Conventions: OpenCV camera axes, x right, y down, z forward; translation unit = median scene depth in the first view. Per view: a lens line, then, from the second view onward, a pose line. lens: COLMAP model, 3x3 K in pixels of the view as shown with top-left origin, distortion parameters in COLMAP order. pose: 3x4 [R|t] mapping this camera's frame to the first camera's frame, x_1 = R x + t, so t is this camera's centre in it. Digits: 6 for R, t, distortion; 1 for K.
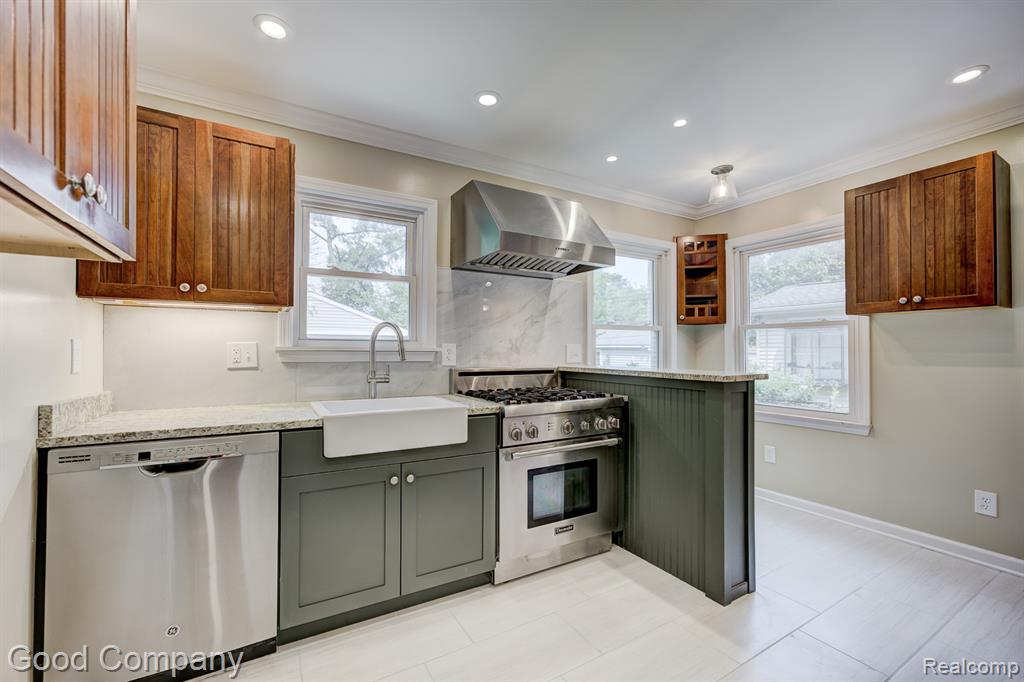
lens RADIAL K [[423.5, 0, 516.5], [0, 423.5, 347.5], [0, 0, 1]] dist [0.009145, 0.000874]
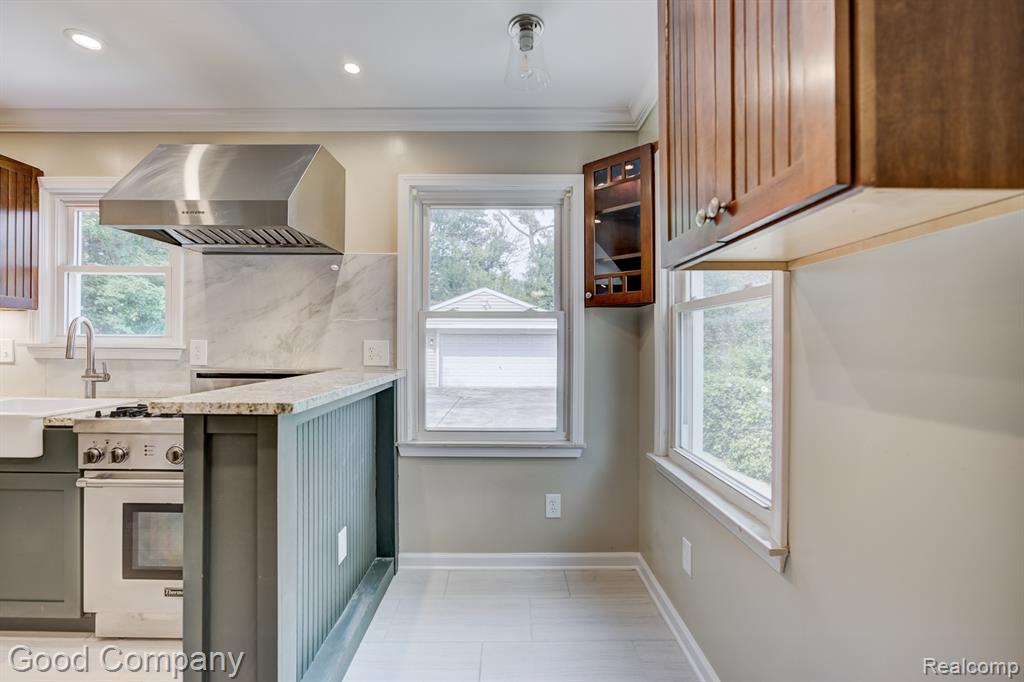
lens RADIAL K [[452.6, 0, 526.8], [0, 452.6, 341.2], [0, 0, 1]] dist [-0.021943, 0.007150]
pose [[0.871605, 0.002273, -0.490204, 0.970020], [-0.001872, 0.999997, 0.001308, -0.009779], [0.490206, -0.000223, 0.871607, 0.586120]]
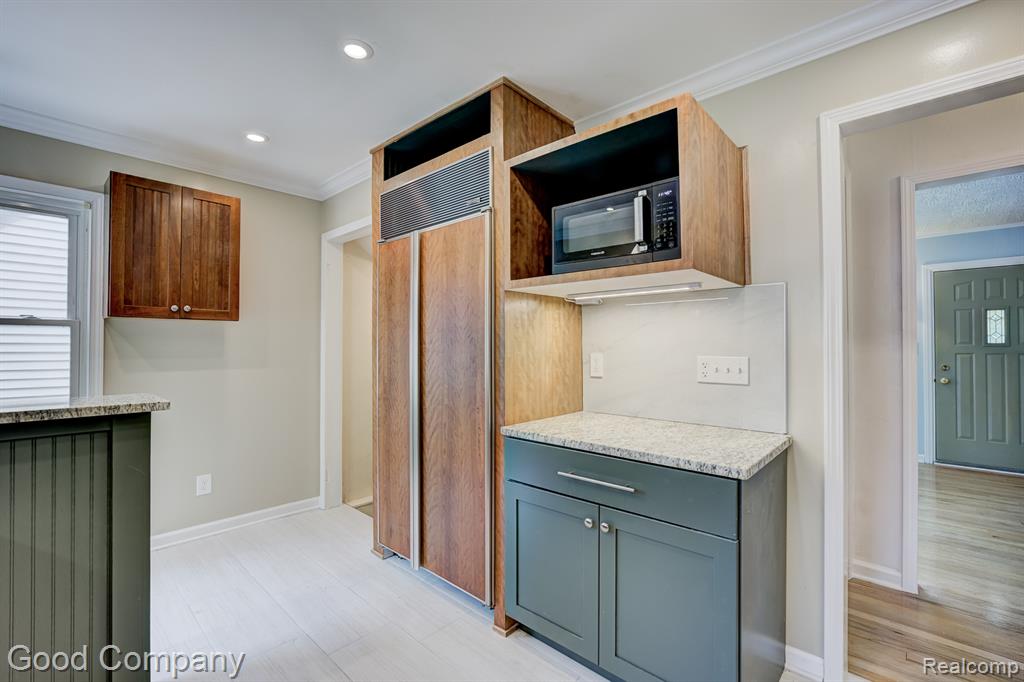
lens RADIAL K [[452.6, 0, 511.3], [0, 452.6, 341.6], [0, 0, 1]] dist [-0.021943, 0.007150]
pose [[-0.262857, 0.009098, 0.964792, -0.321643], [-0.004574, 0.999933, -0.010676, -0.023722], [-0.964824, -0.007220, -0.262798, 0.509438]]
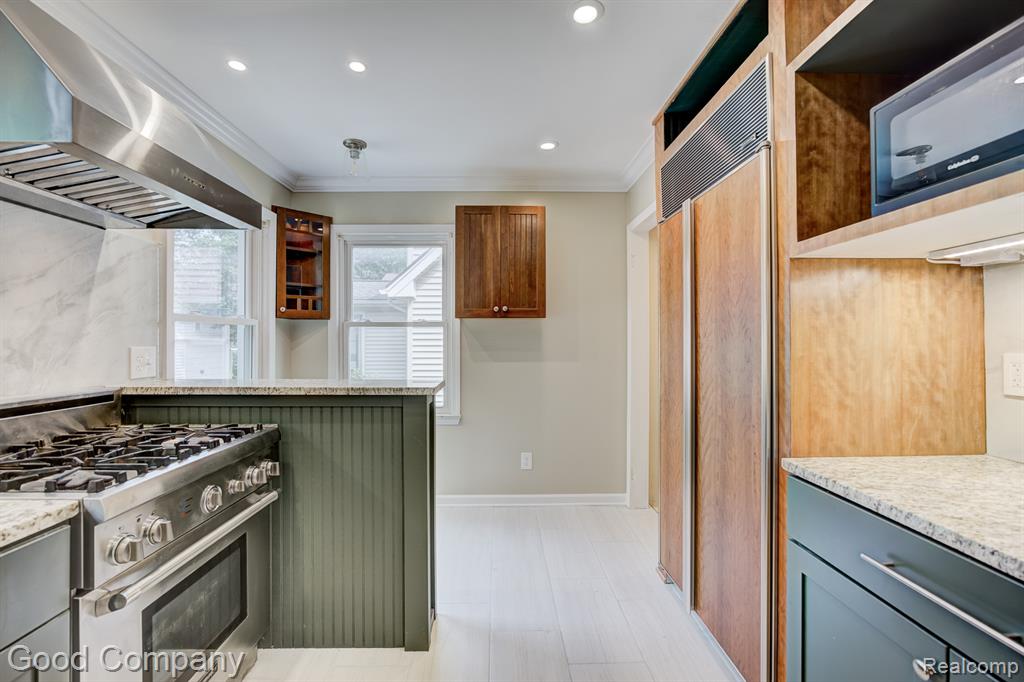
lens RADIAL K [[452.6, 0, 501.6], [0, 452.6, 339.8], [0, 0, 1]] dist [-0.021943, 0.007150]
pose [[0.510144, 0.000573, 0.860089, -0.188806], [-0.002181, 0.999997, 0.000627, -0.024318], [-0.860086, -0.002196, 0.510144, 0.338180]]
